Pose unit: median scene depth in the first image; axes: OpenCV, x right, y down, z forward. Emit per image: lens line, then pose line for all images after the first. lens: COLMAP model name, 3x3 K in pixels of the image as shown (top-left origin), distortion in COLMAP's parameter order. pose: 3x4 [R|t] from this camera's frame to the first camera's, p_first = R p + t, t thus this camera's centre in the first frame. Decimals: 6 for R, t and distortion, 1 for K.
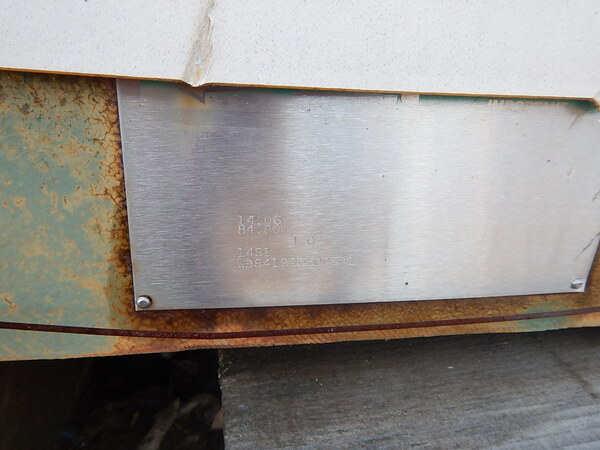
lens RADIAL K [[426.3, 0, 300.0], [0, 426.3, 225.0], [0, 0, 1]] dist [-0.007806, -0.004424]
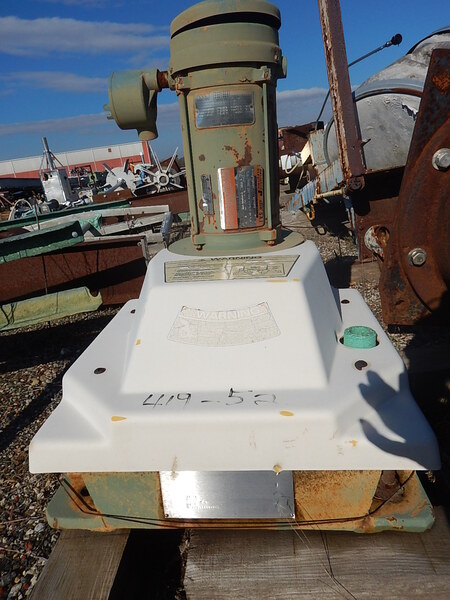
lens RADIAL K [[426.3, 0, 225.0], [0, 426.3, 300.0], [0, 0, 1]] dist [-0.007806, -0.004424]
pose [[0.951555, -0.059104, -0.301744, 1.610275], [0.029878, 0.994481, -0.100573, -1.537179], [0.306023, 0.086685, 0.948069, -3.047230]]
